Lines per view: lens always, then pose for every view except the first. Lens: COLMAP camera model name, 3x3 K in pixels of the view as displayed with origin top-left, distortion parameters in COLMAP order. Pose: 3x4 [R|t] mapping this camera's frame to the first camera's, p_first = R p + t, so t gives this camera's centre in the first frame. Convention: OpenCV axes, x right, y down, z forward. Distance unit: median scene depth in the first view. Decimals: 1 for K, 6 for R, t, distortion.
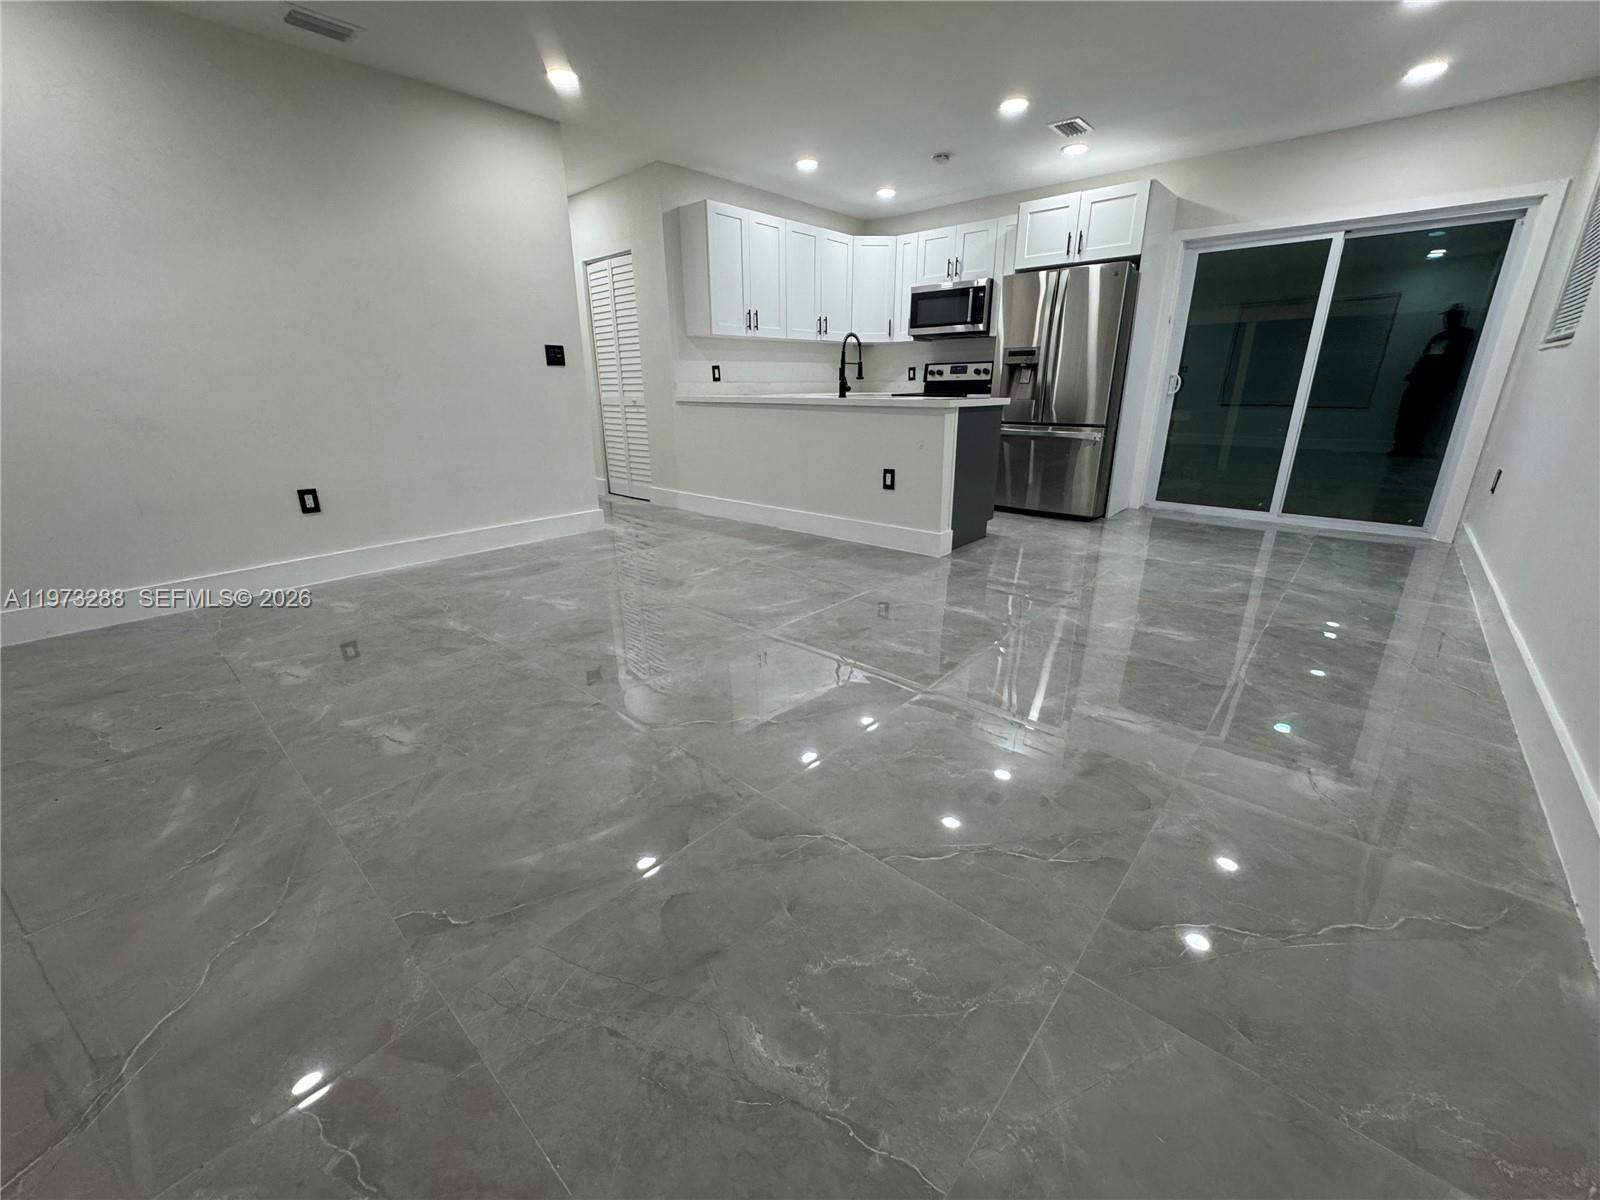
lens RADIAL K [[642.6, 0, 796.5], [0, 642.6, 600.0], [0, 0, 1]] dist [-0.001202, -0.000789]
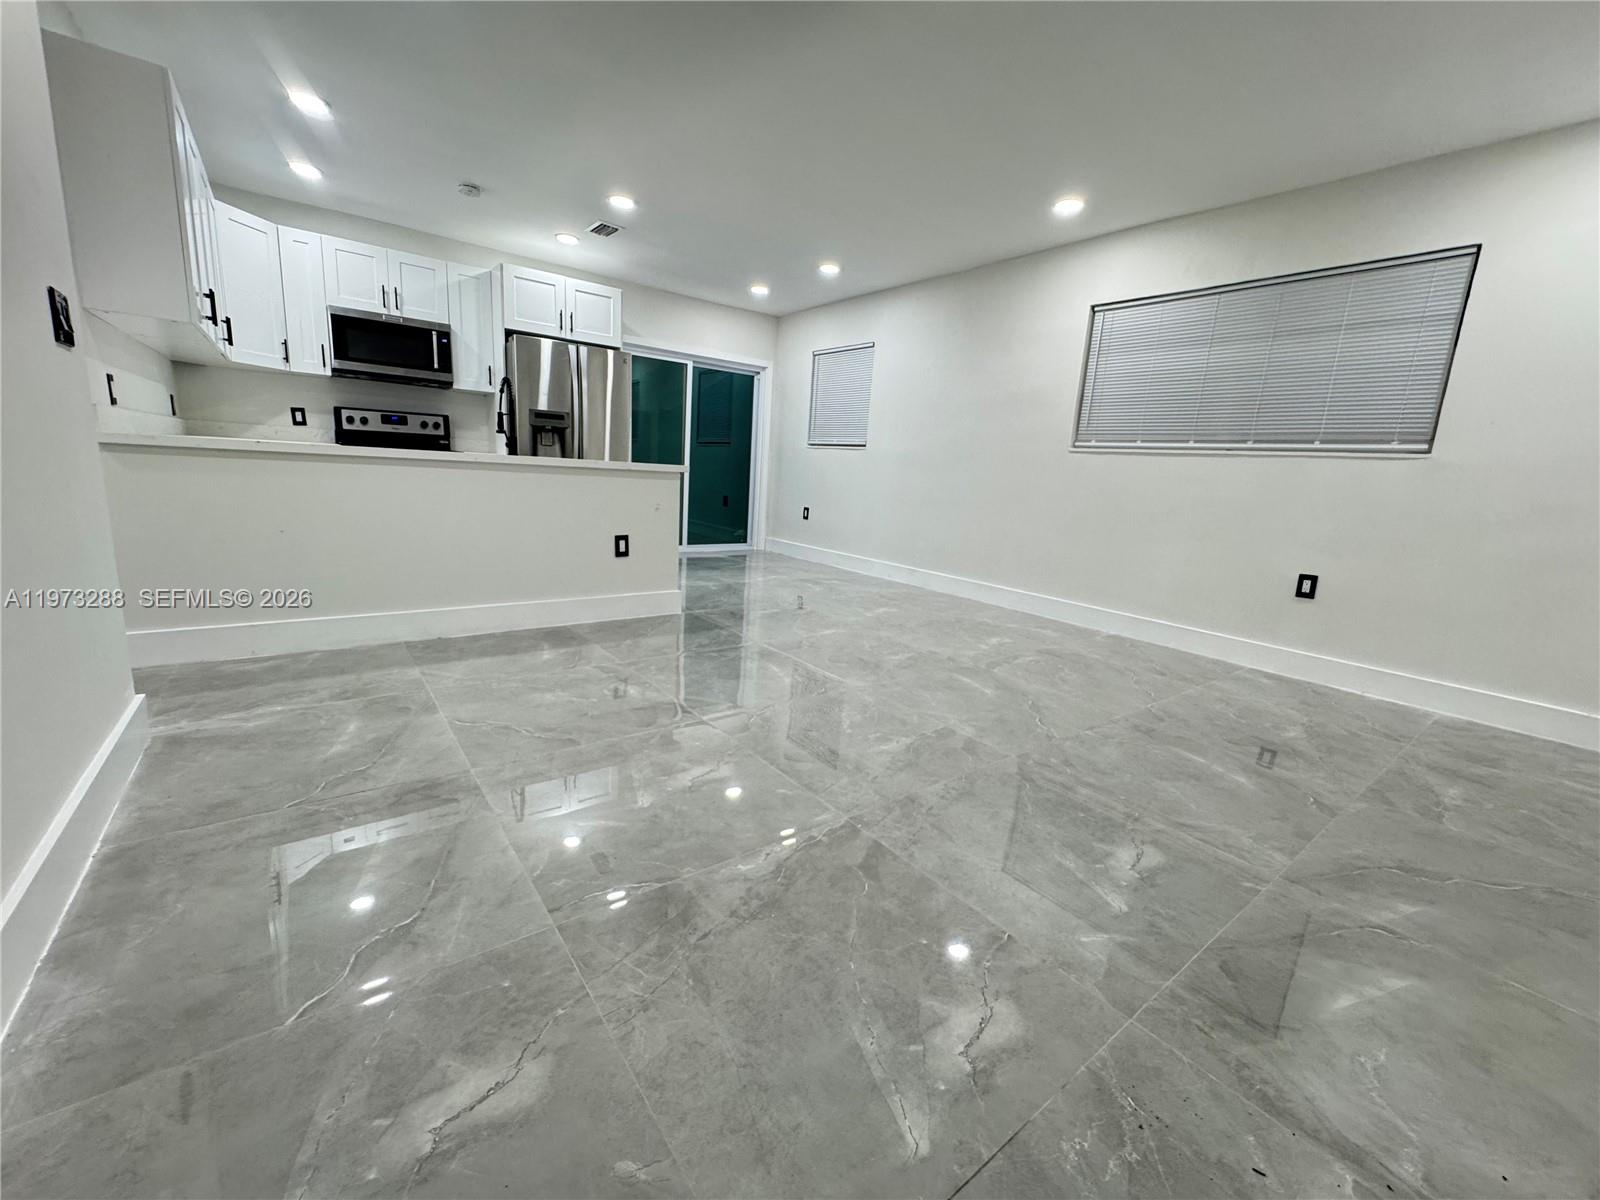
lens RADIAL K [[642.6, 0, 801.2], [0, 642.6, 598.4], [0, 0, 1]] dist [-0.001202, -0.000789]
pose [[0.177791, -0.178770, 0.967694, -0.657917], [0.256893, 0.957694, 0.129724, -0.153802], [-0.949945, 0.225530, 0.216194, 0.517655]]
